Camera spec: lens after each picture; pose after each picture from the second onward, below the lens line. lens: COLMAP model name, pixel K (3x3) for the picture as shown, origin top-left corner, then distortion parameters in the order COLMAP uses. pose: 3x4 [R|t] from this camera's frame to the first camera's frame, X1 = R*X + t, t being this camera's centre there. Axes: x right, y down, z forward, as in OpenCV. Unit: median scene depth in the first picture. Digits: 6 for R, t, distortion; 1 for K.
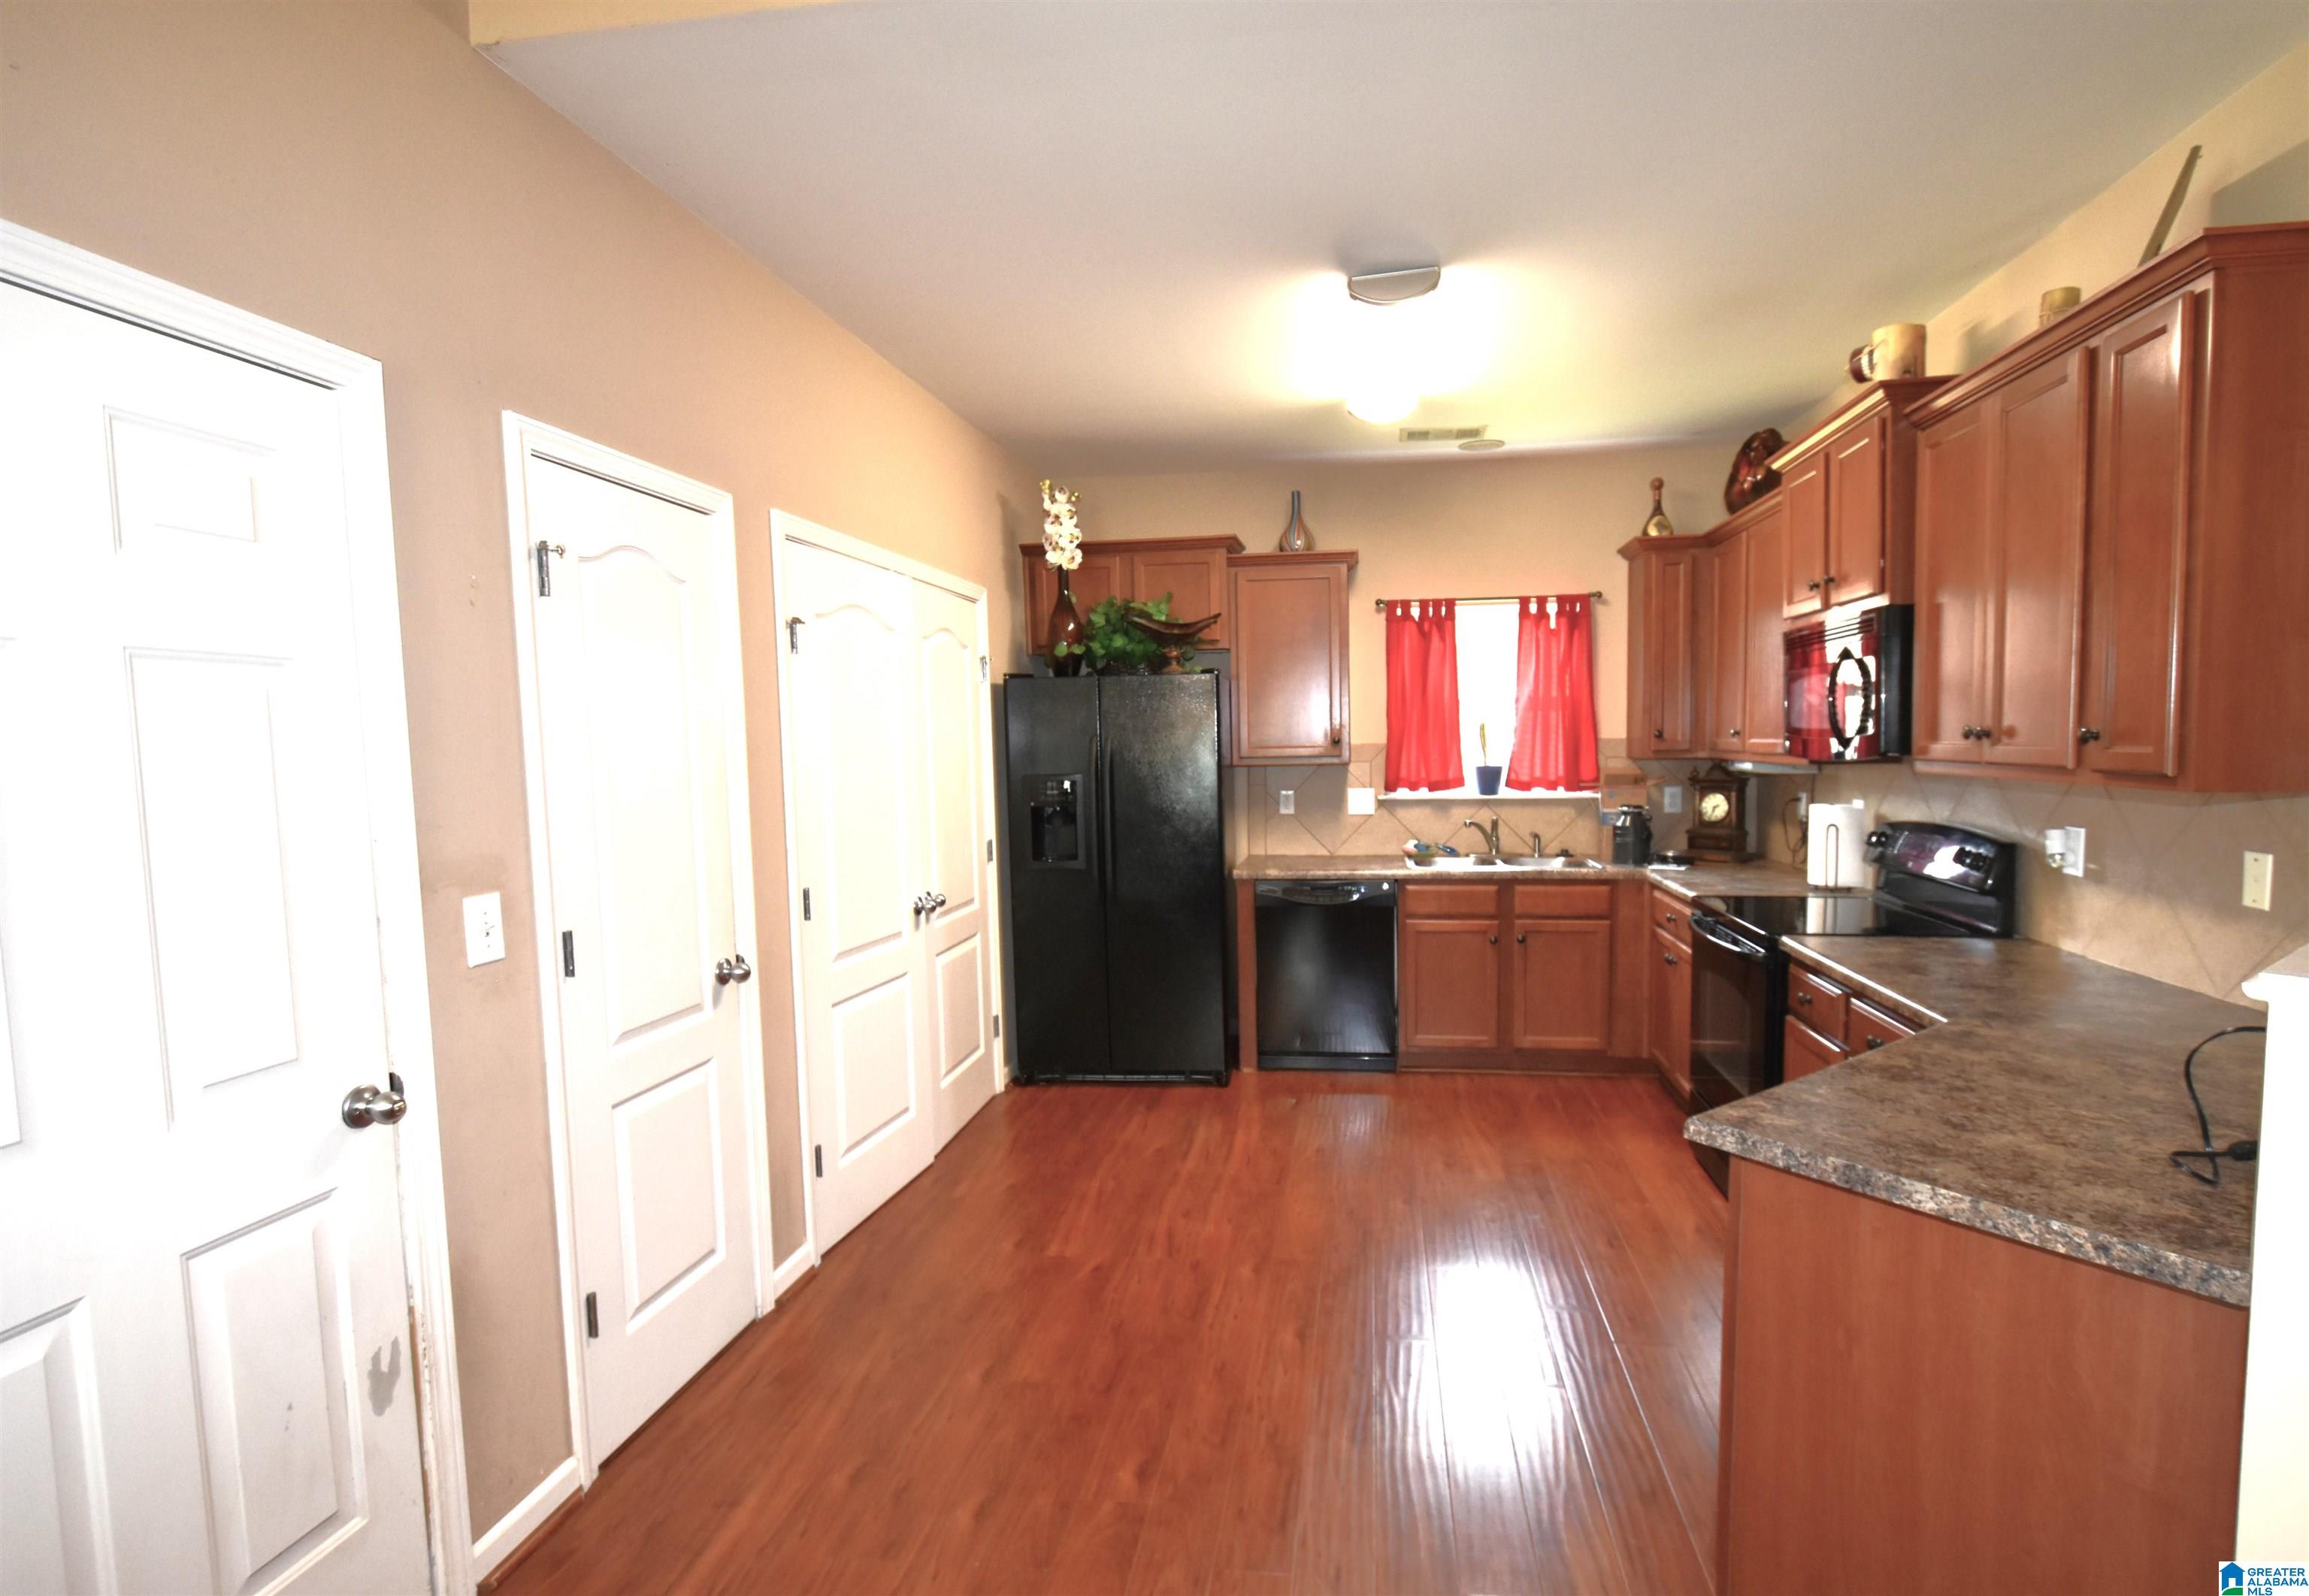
lens RADIAL K [[1135.6, 0, 1219.9], [0, 1135.6, 828.1], [0, 0, 1]] dist [0.000094, -0.000716]
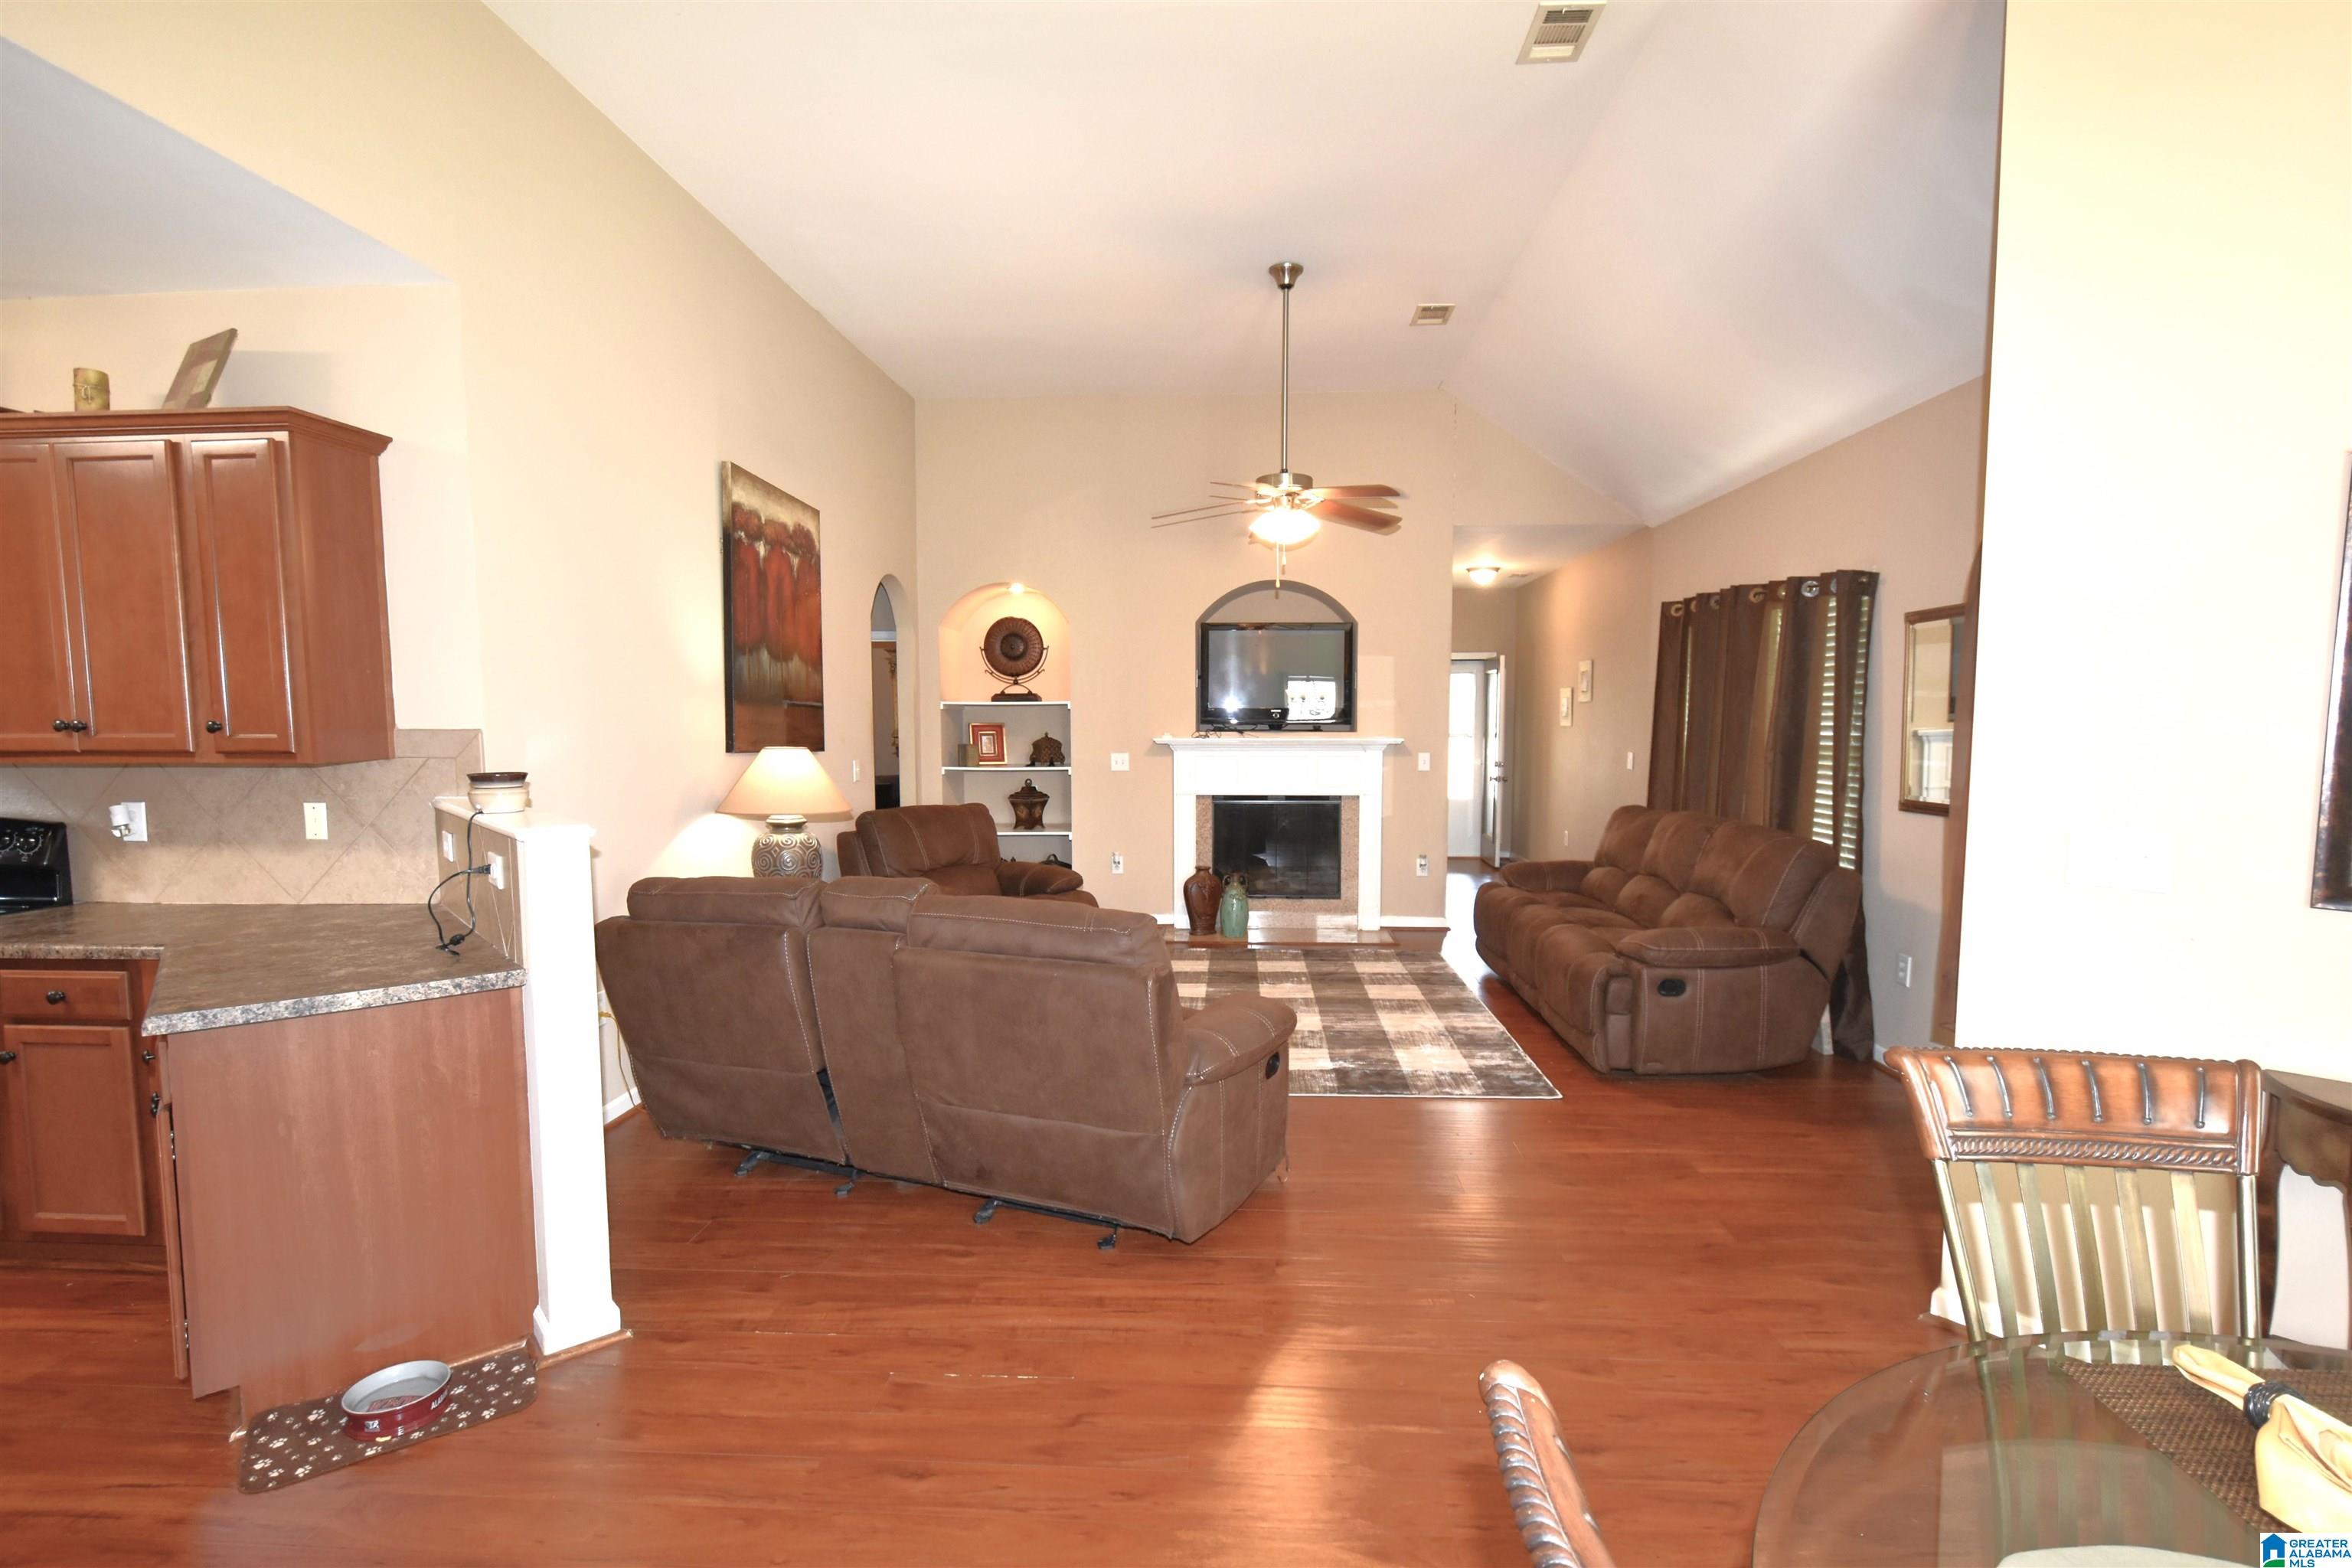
lens RADIAL K [[1095.9, 0, 1188.4], [0, 1095.9, 803.5], [0, 0, 1]] dist [0.009991, -0.010503]
pose [[-0.075353, -0.062831, 0.995175, -0.306714], [0.084467, 0.994024, 0.069154, 0.008877], [-0.993573, 0.089270, -0.069596, -0.037423]]
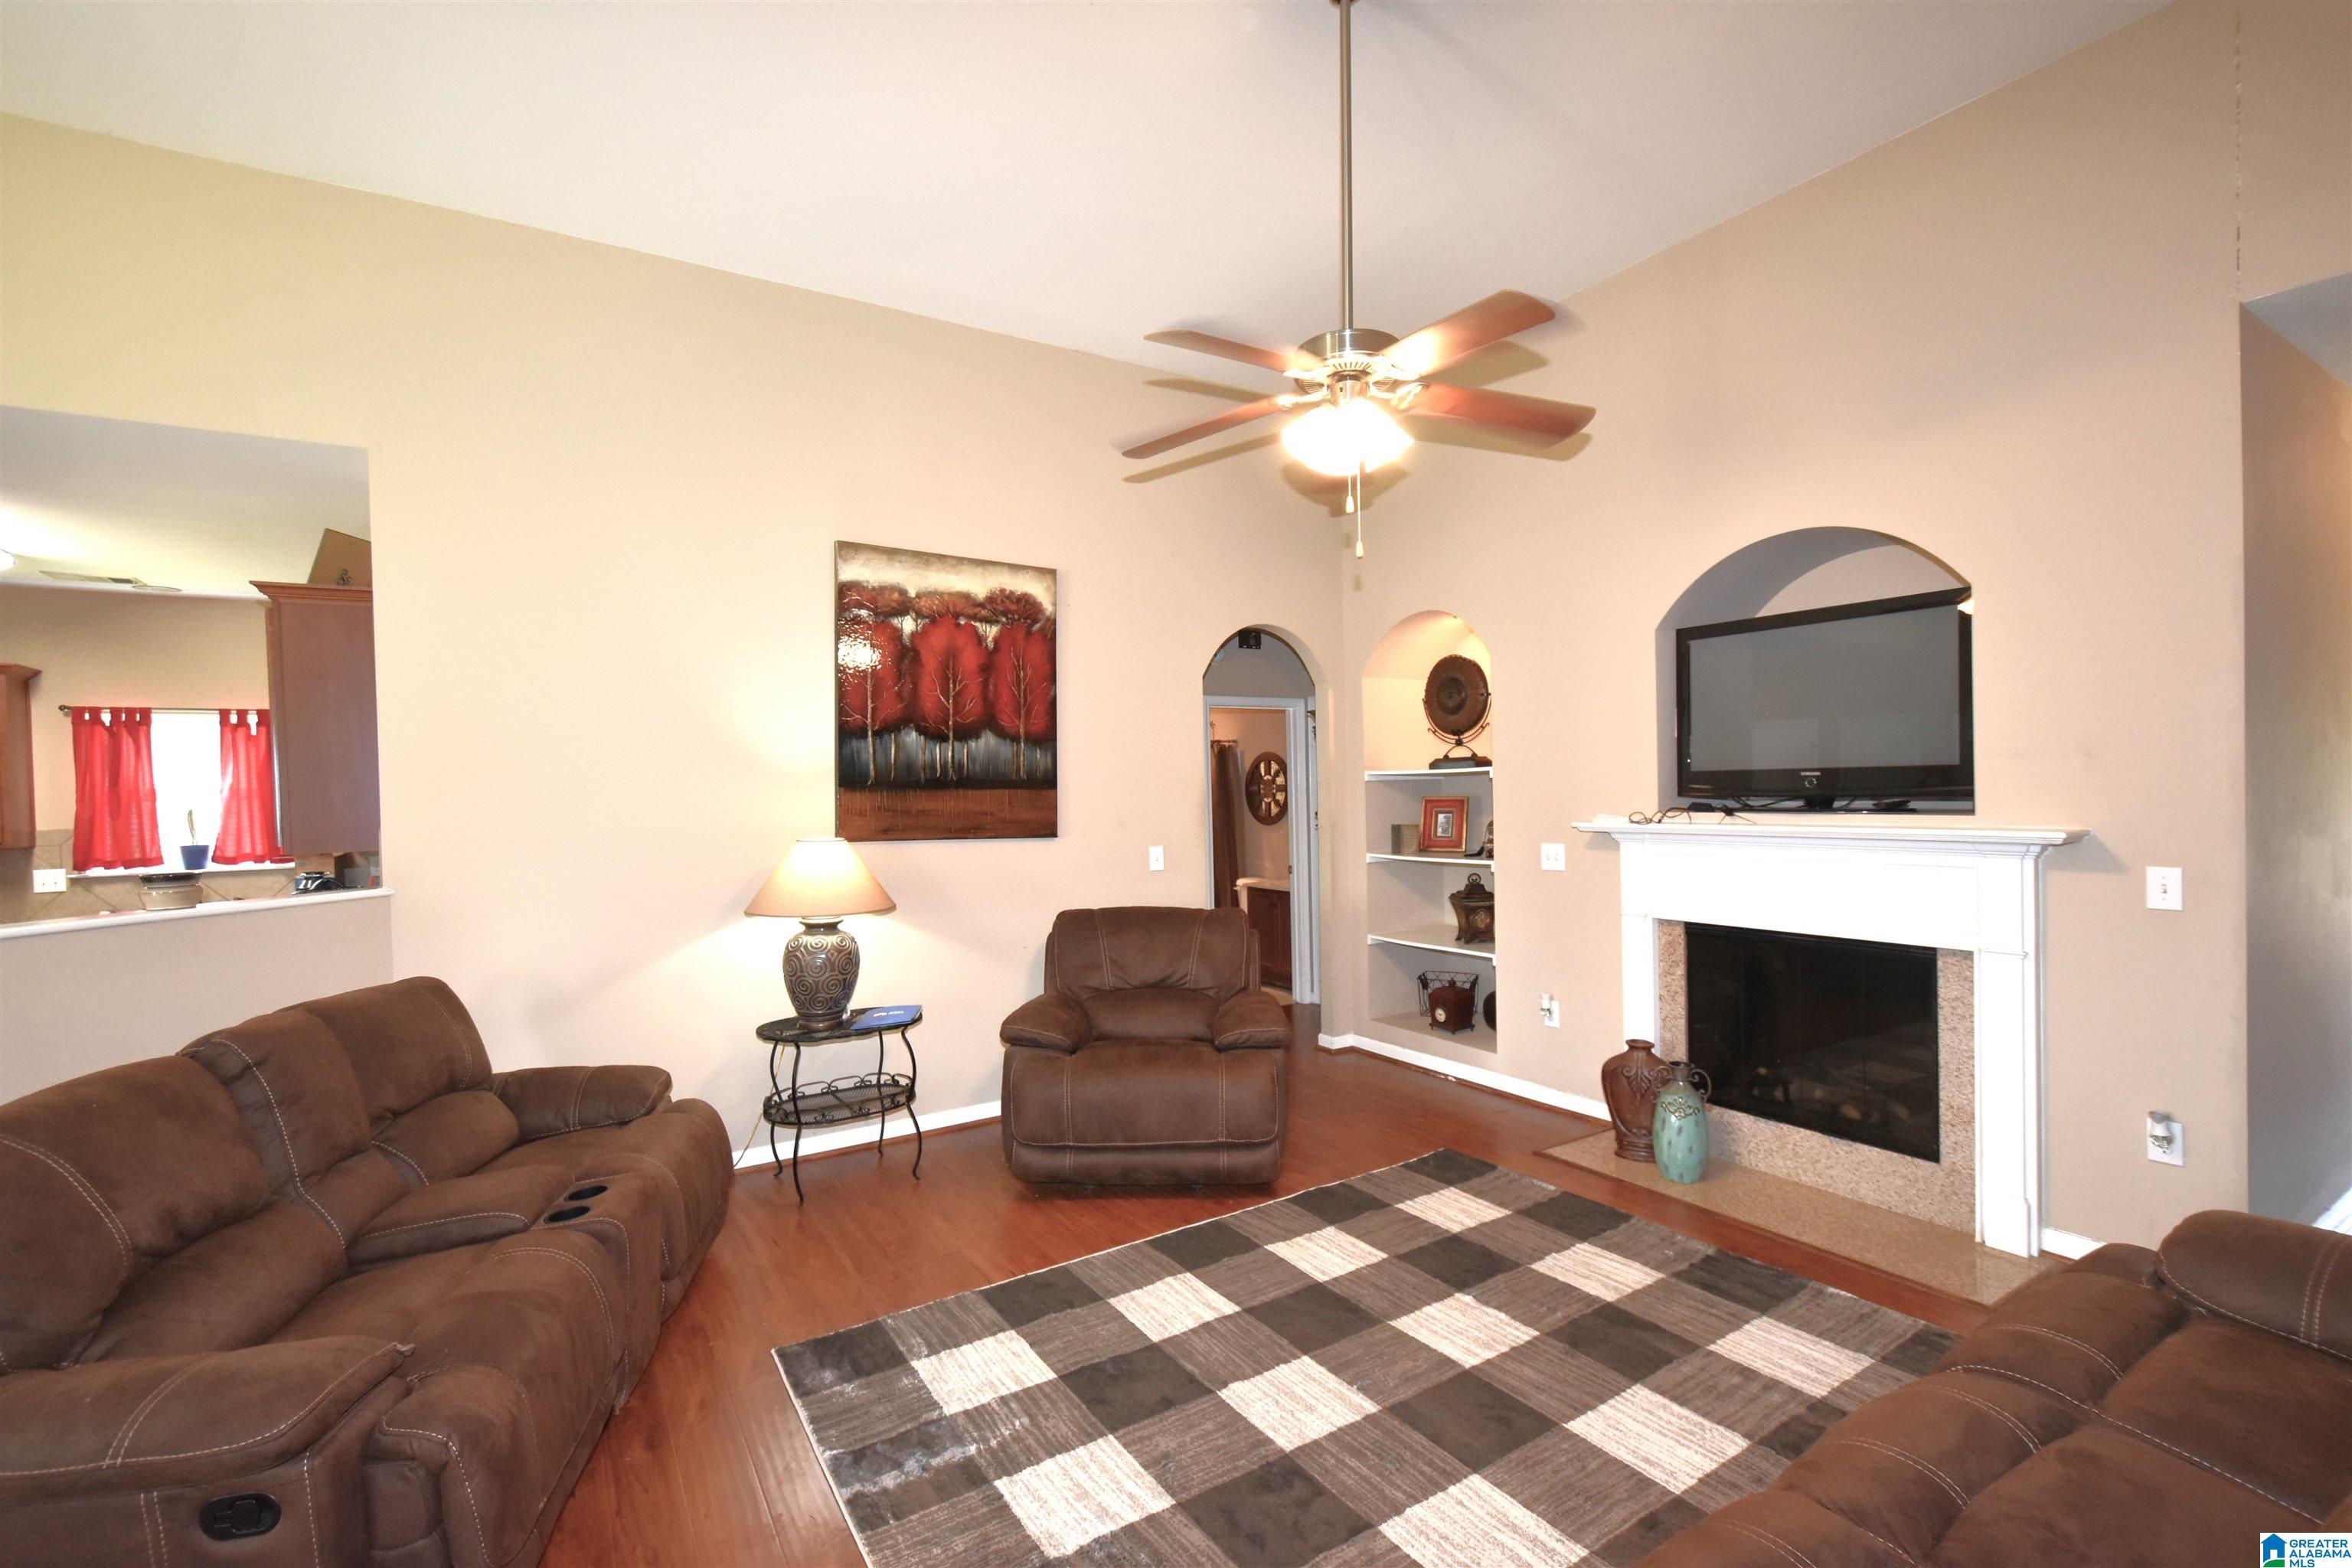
lens RADIAL K [[1033.3, 0, 1189.4], [0, 1033.3, 803.7], [0, 0, 1]] dist [0.012174, -0.010719]
pose [[0.767435, -0.011120, 0.641030, 0.375728], [0.062970, 0.996323, -0.058103, 0.034983], [-0.638027, 0.084956, 0.765313, -0.578275]]
